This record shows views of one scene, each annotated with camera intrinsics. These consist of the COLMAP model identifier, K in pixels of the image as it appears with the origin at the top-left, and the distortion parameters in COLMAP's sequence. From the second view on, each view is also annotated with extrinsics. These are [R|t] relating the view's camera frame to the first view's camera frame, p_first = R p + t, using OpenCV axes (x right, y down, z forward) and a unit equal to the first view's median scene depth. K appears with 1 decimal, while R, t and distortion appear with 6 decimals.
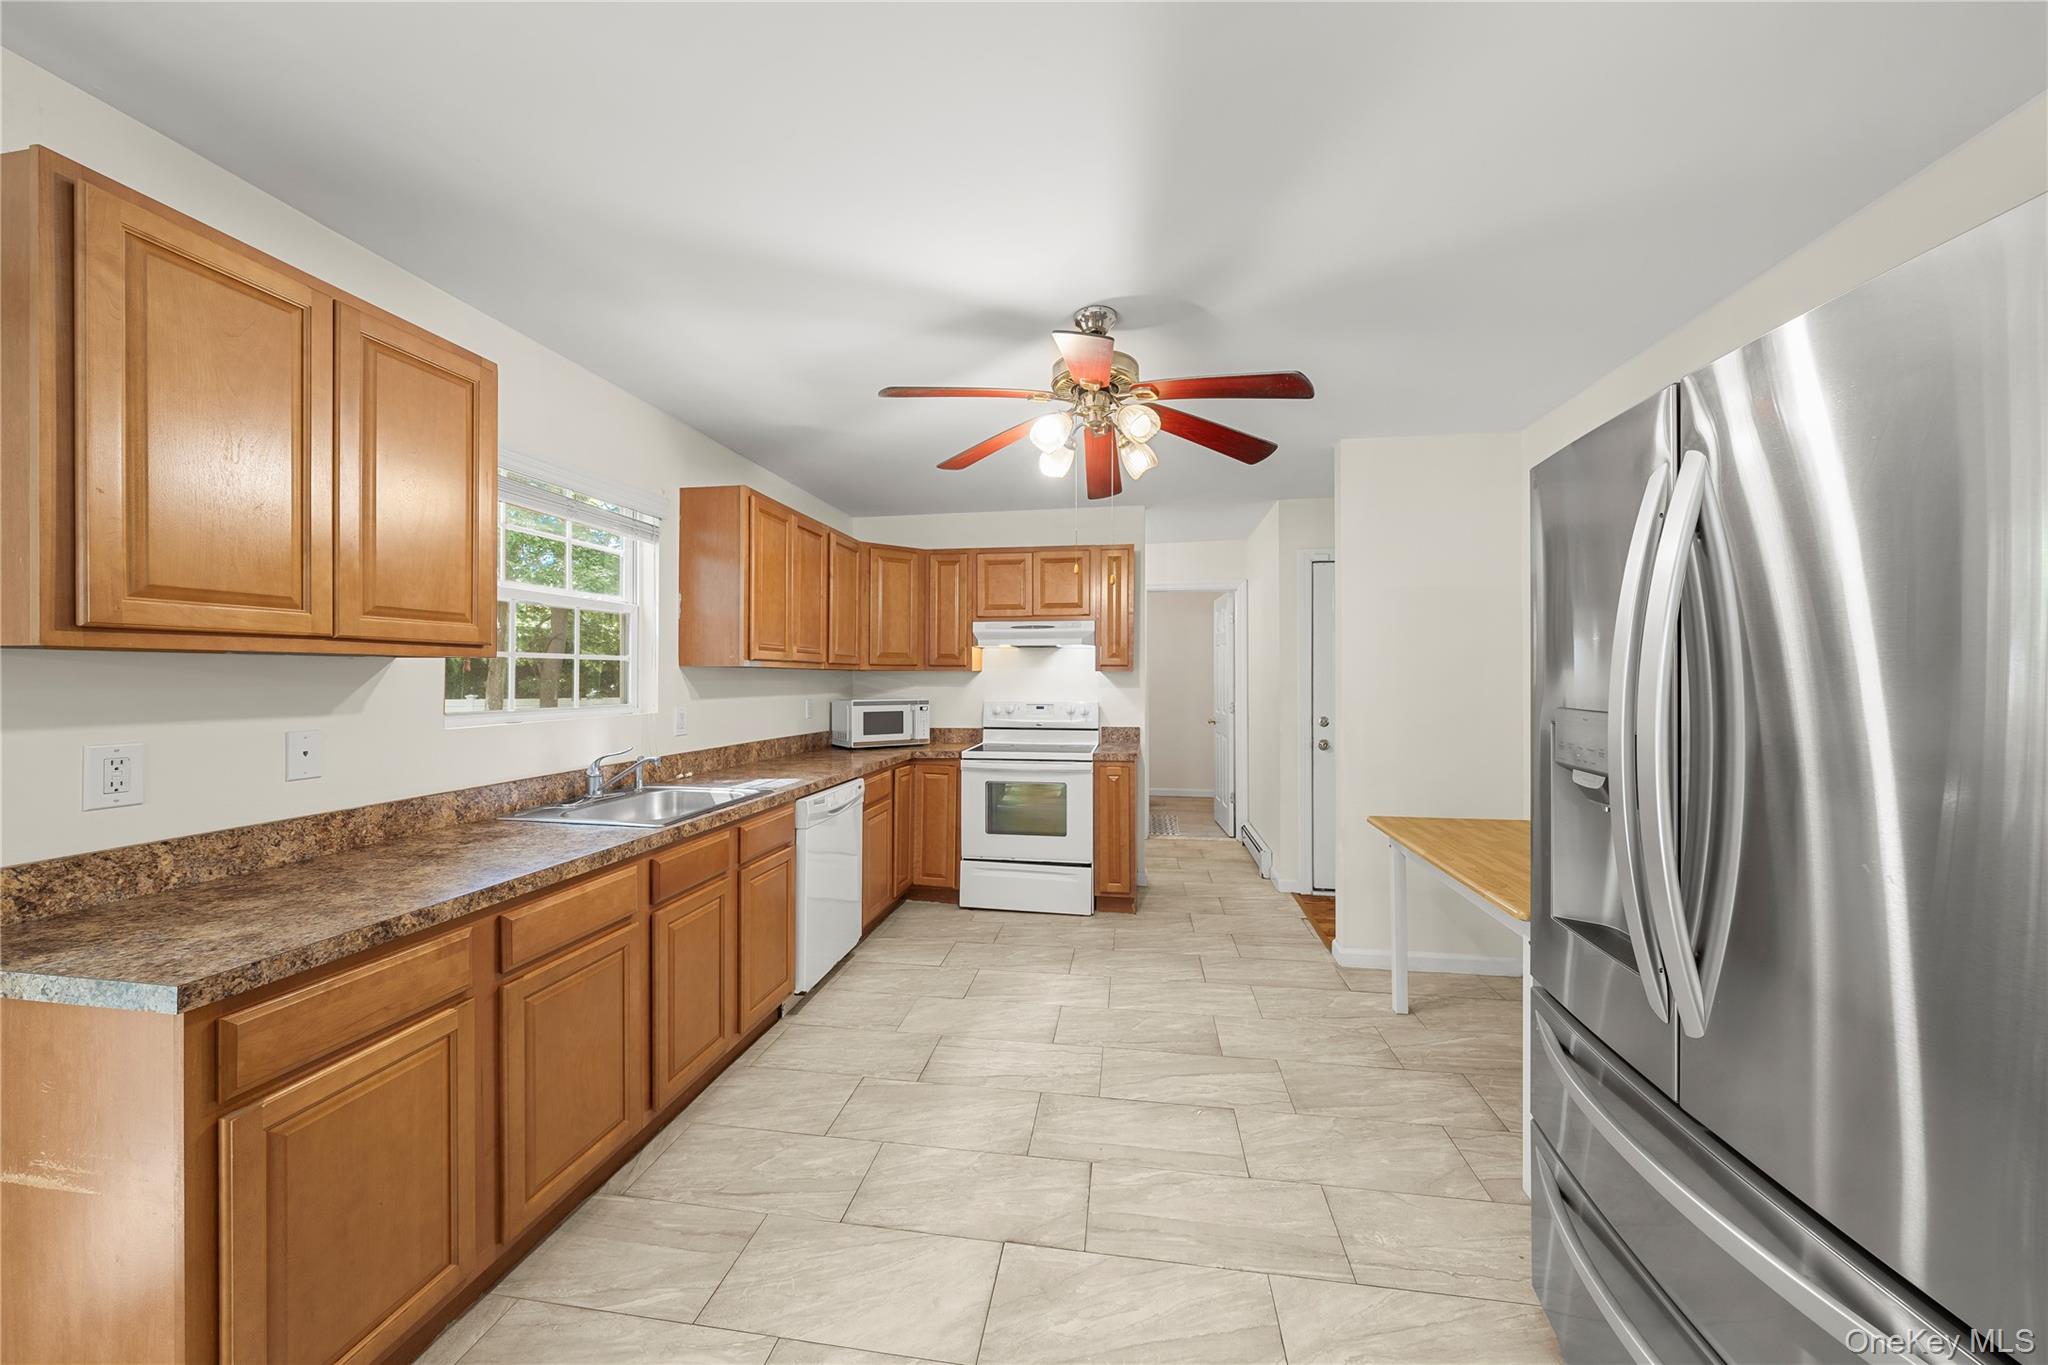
lens RADIAL K [[700.9, 0, 1029.3], [0, 700.9, 675.8], [0, 0, 1]] dist [-0.001742, -0.000062]
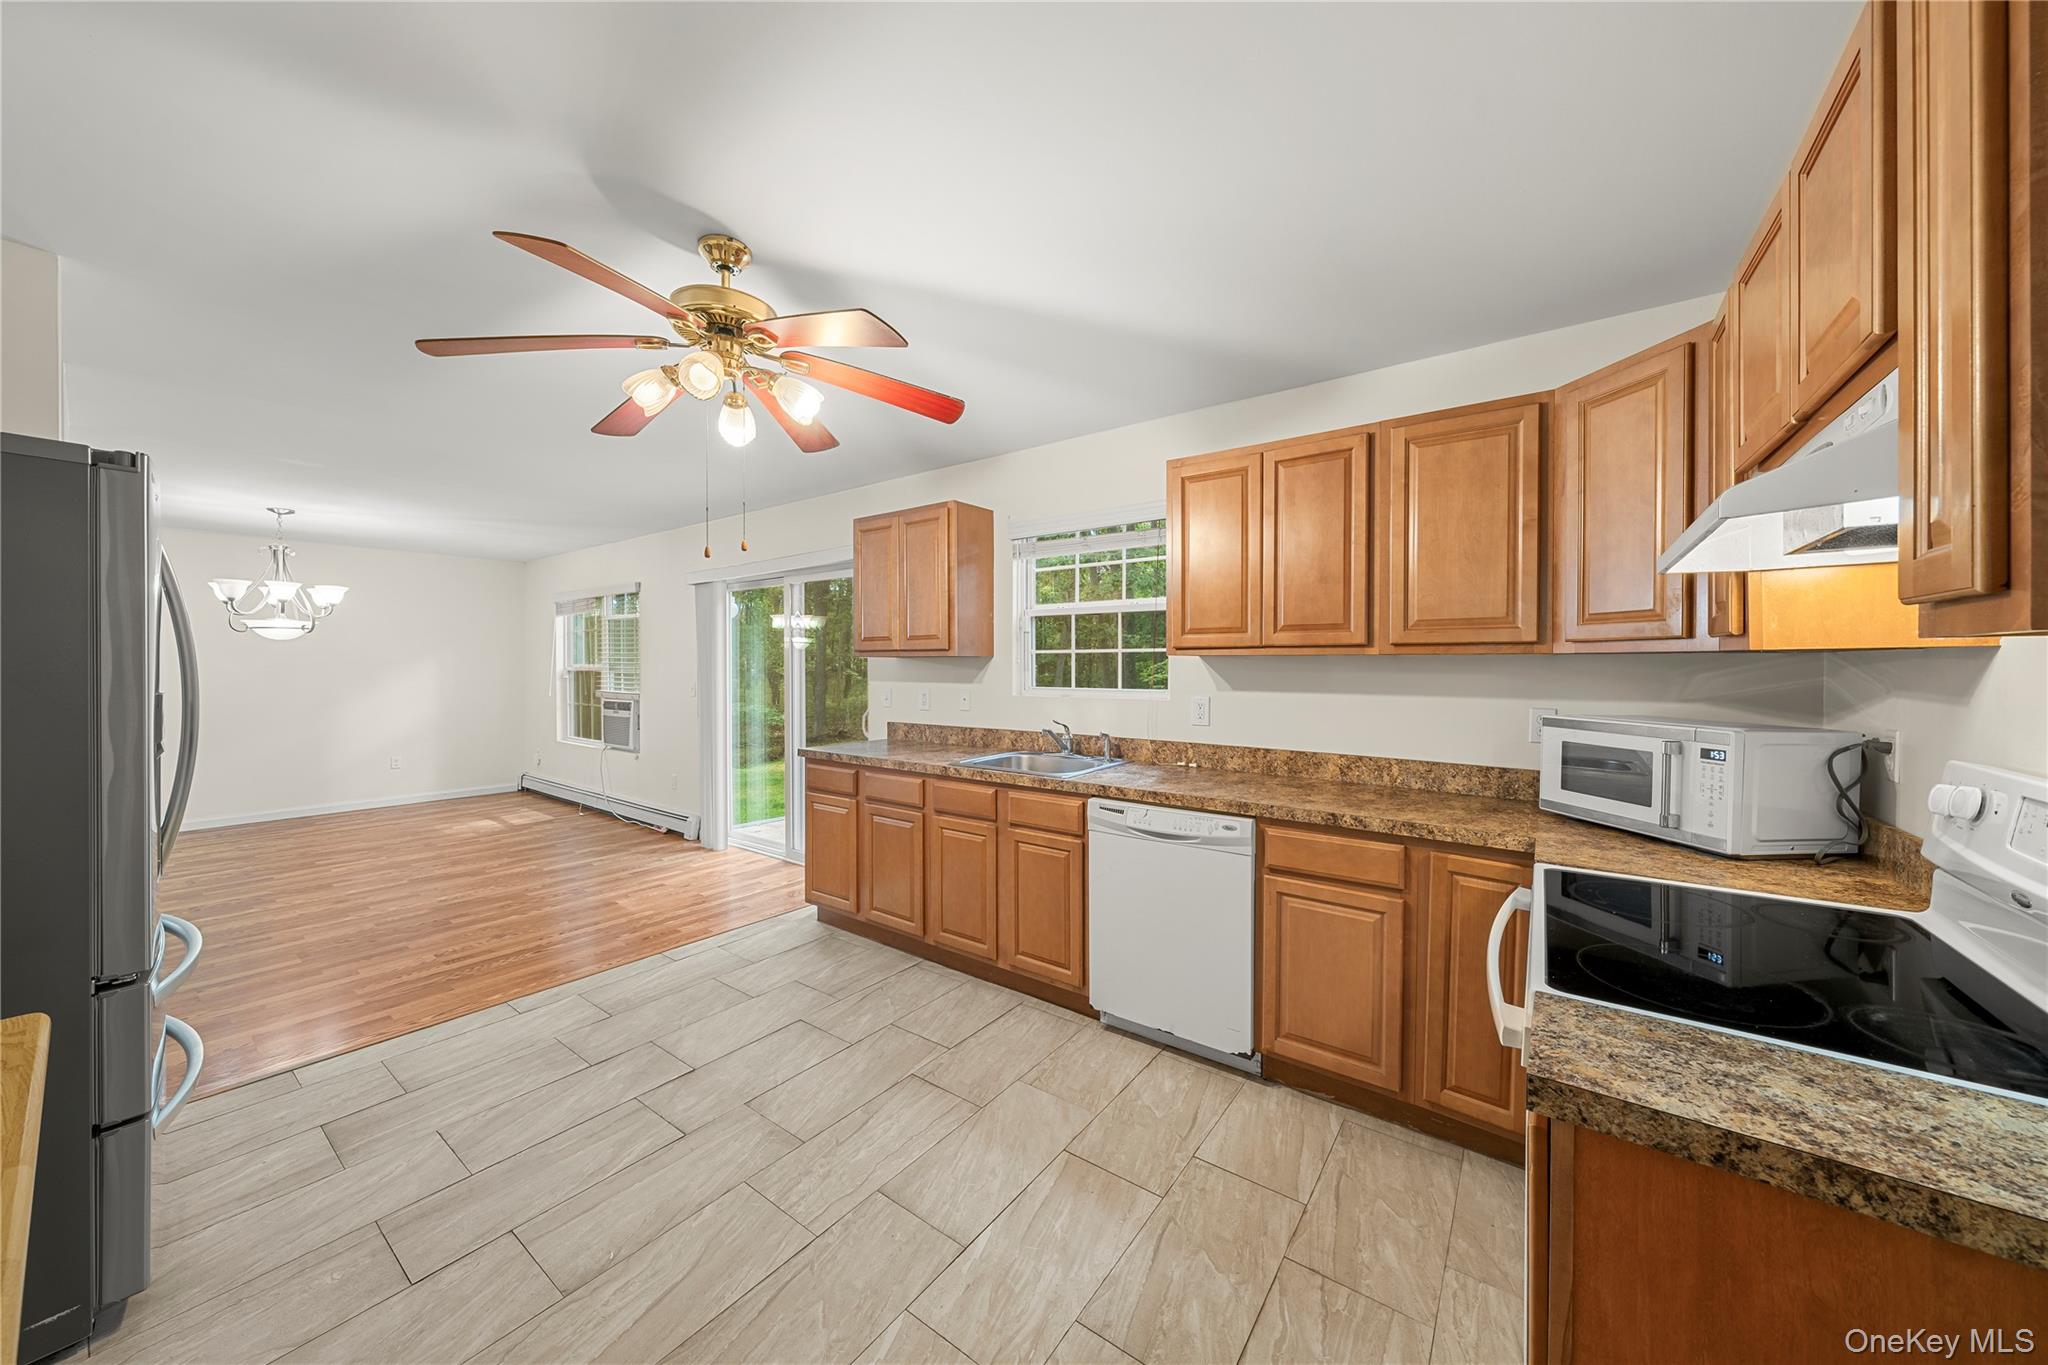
lens RADIAL K [[700.9, 0, 1029.3], [0, 700.9, 675.8], [0, 0, 1]] dist [-0.001742, -0.000062]
pose [[-0.462934, 0.012694, -0.886302, 0.369939], [0.001195, 0.999905, 0.013697, 0.001086], [0.886392, 0.005281, -0.462906, 0.933557]]
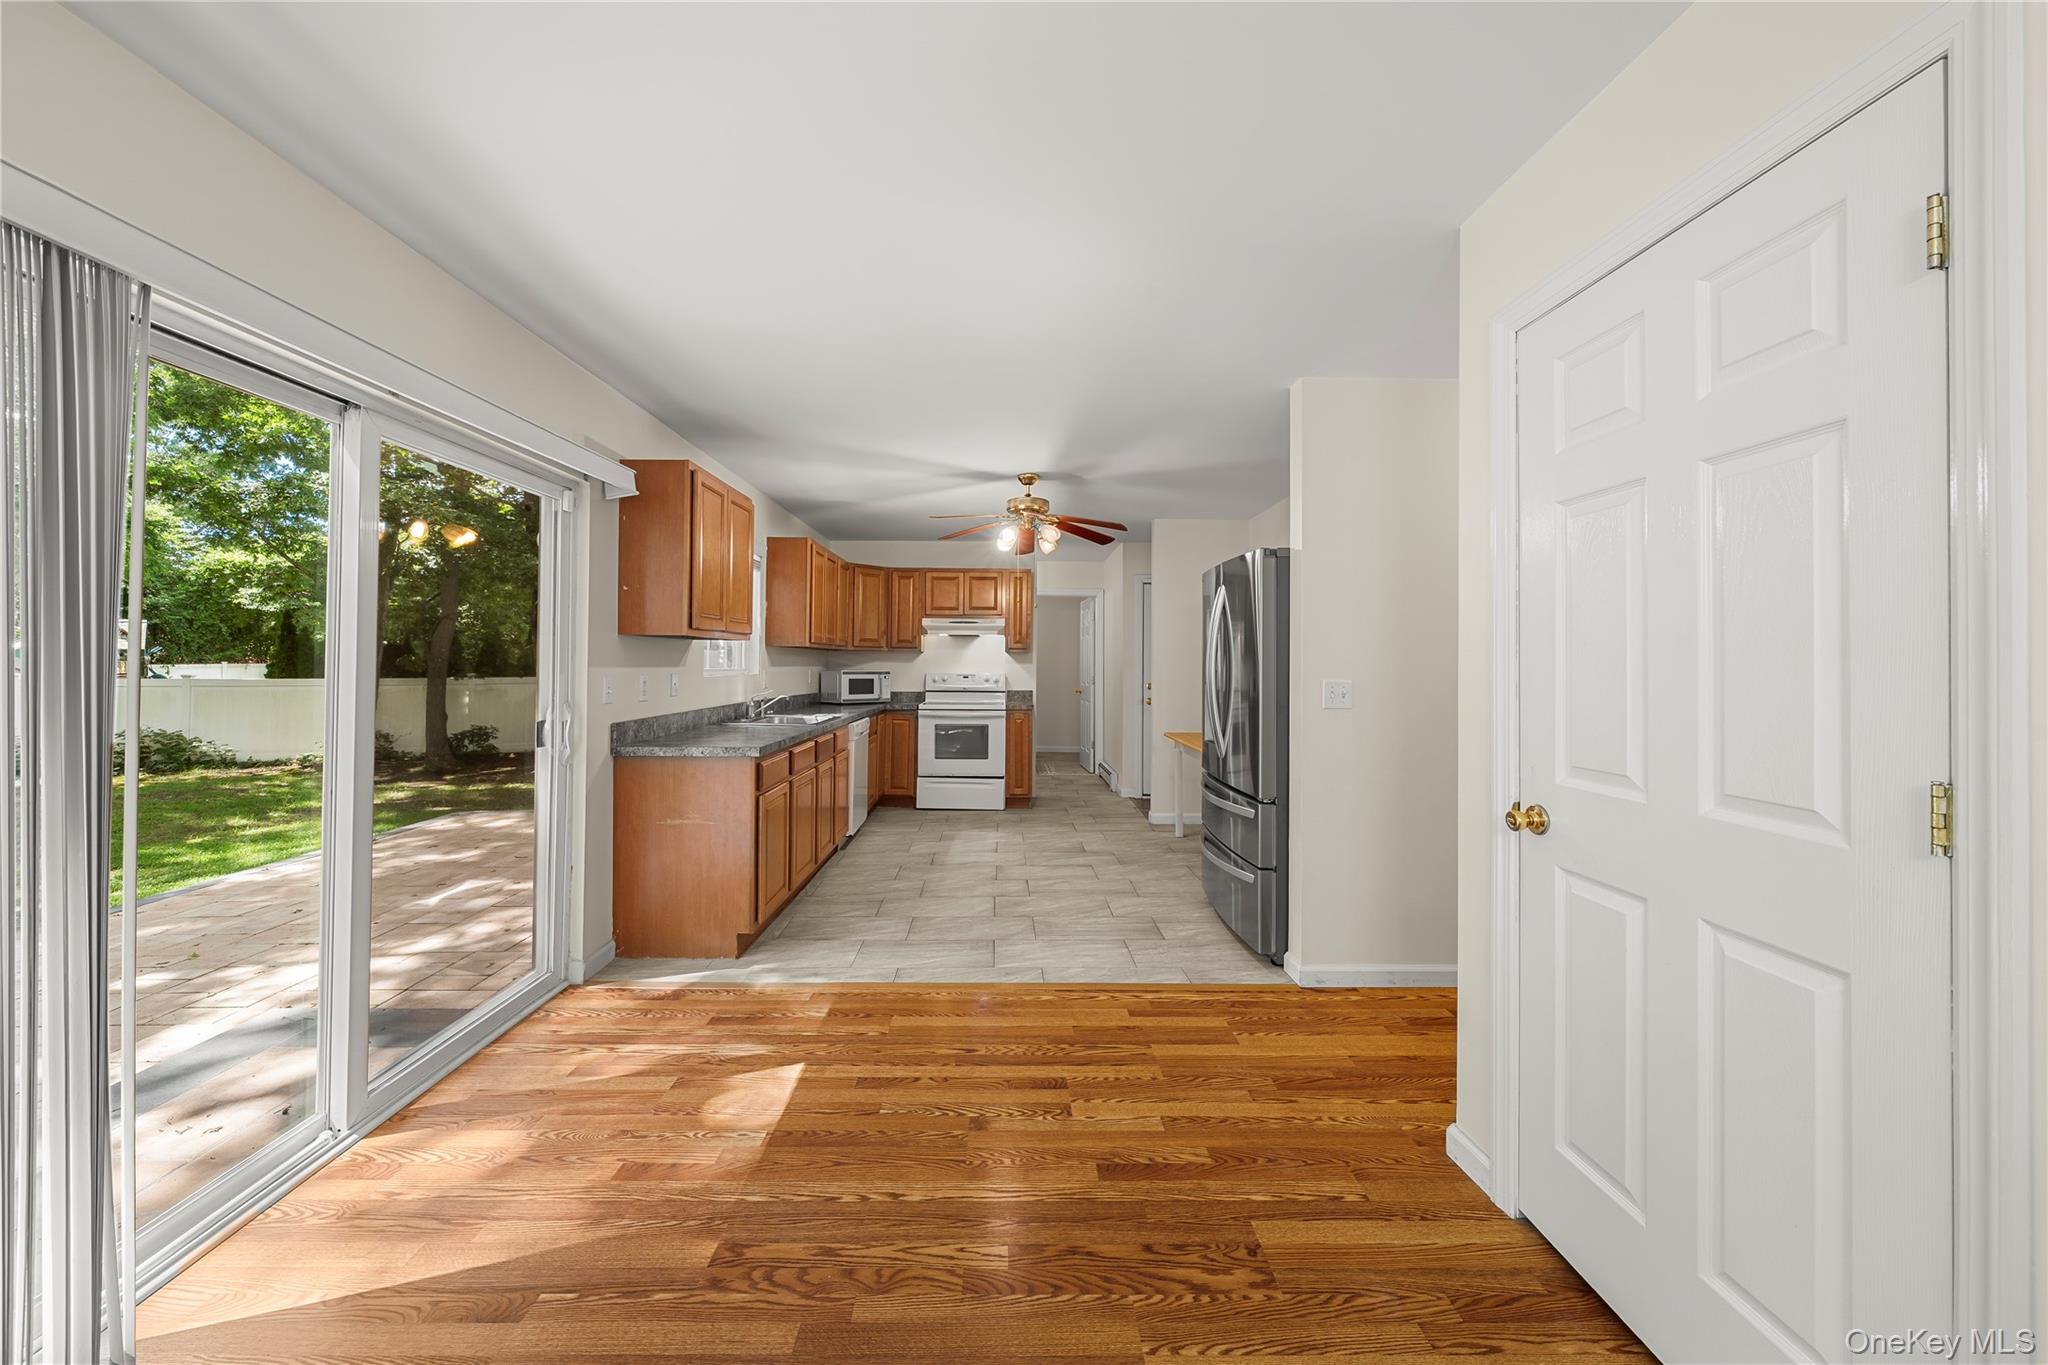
lens RADIAL K [[712.7, 0, 1022.4], [0, 712.7, 655.9], [0, 0, 1]] dist [-0.001256, -0.000063]
pose [[0.983641, 0.008538, 0.179936, -0.155120], [-0.007071, 0.999936, -0.008789, 0.015148], [-0.180000, 0.007373, 0.983639, -0.550225]]
